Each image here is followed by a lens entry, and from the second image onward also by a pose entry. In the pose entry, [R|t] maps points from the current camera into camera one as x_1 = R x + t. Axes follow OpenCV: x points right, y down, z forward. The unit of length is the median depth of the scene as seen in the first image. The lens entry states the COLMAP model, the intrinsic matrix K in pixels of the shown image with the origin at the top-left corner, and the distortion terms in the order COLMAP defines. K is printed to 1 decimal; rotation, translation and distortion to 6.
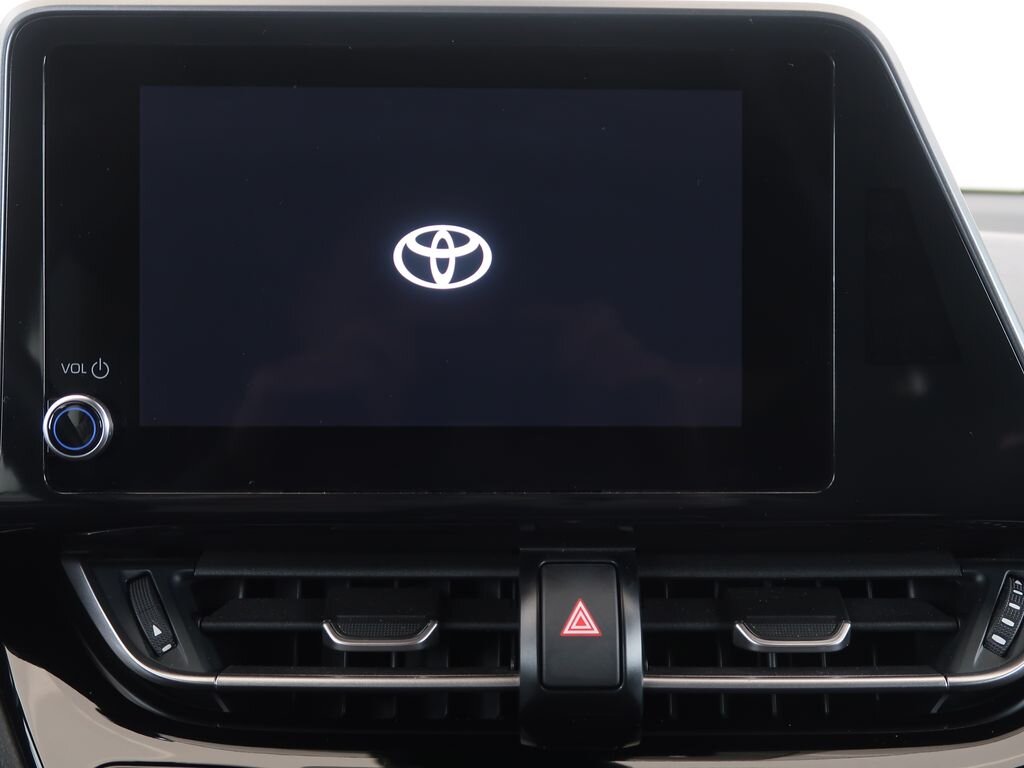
lens RADIAL K [[1361.6, 0, 512.0], [0, 1361.6, 384.0], [0, 0, 1]] dist [0.006111, -0.030146]
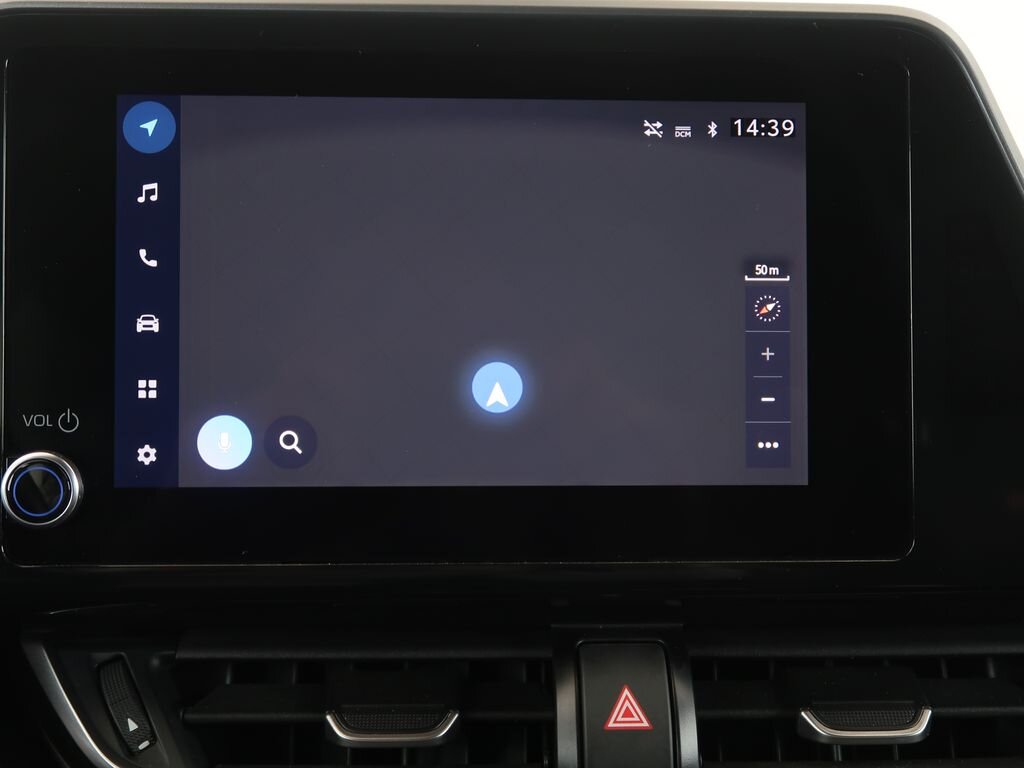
lens RADIAL K [[1361.6, 0, 512.0], [0, 1361.6, 384.0], [0, 0, 1]] dist [0.006111, -0.030146]
pose [[0.999586, -0.001571, 0.028728, -0.045598], [0.002431, 0.999550, -0.029900, -0.007876], [-0.028668, 0.029958, 0.999140, 0.127655]]
